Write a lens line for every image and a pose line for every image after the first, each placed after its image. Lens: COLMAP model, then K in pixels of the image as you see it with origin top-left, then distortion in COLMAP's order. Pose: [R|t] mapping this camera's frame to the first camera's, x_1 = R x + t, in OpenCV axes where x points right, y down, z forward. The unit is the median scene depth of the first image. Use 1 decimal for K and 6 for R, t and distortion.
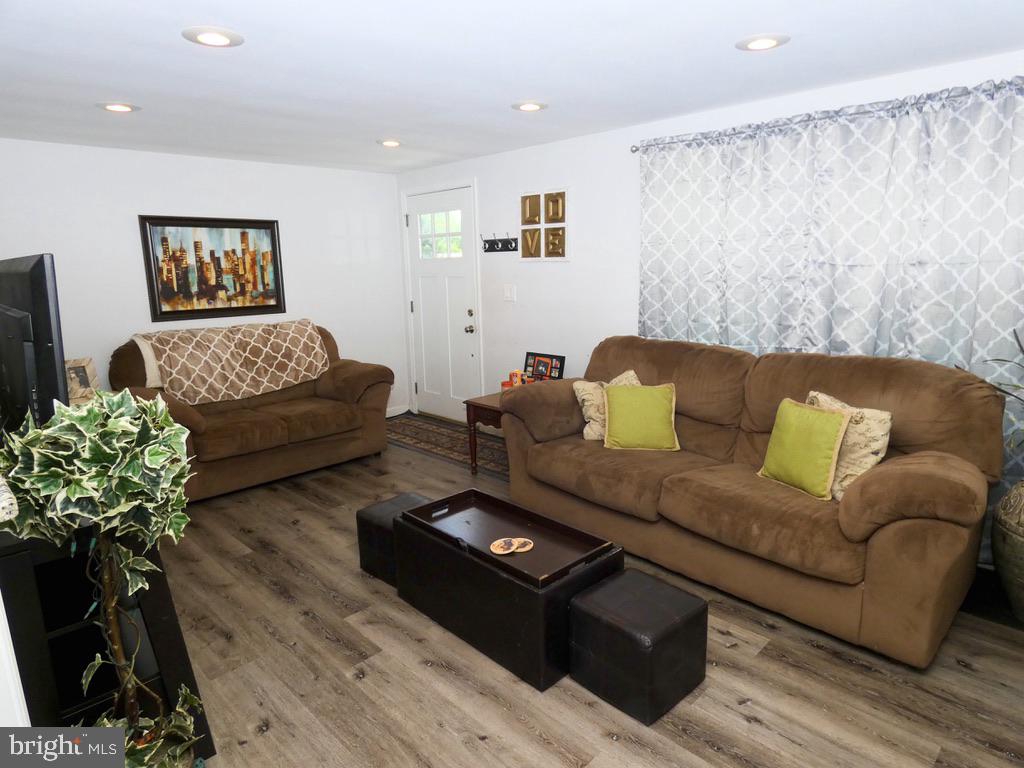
lens RADIAL K [[615.7, 0, 515.6], [0, 615.7, 382.1], [0, 0, 1]] dist [-0.009283, 0.008083]
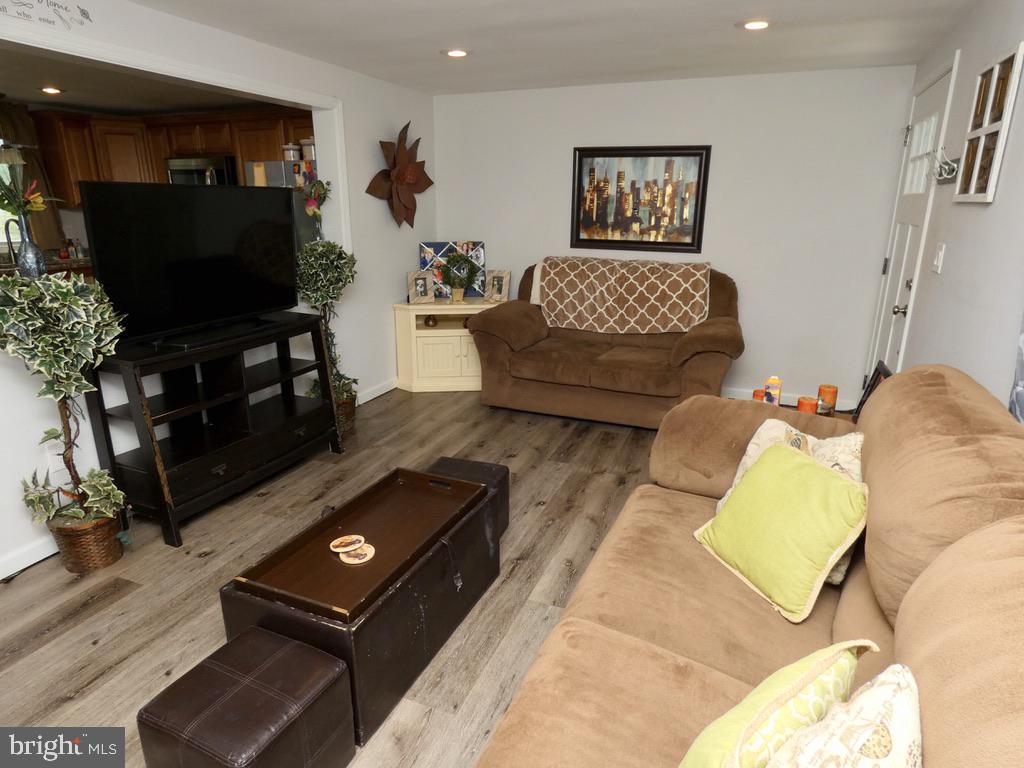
lens RADIAL K [[615.7, 0, 515.4], [0, 615.7, 380.3], [0, 0, 1]] dist [-0.009283, 0.008083]
pose [[0.395118, 0.279941, -0.874937, 0.382938], [-0.193283, 0.956450, 0.218736, -0.087904], [0.898066, 0.082684, 0.432019, 0.432074]]
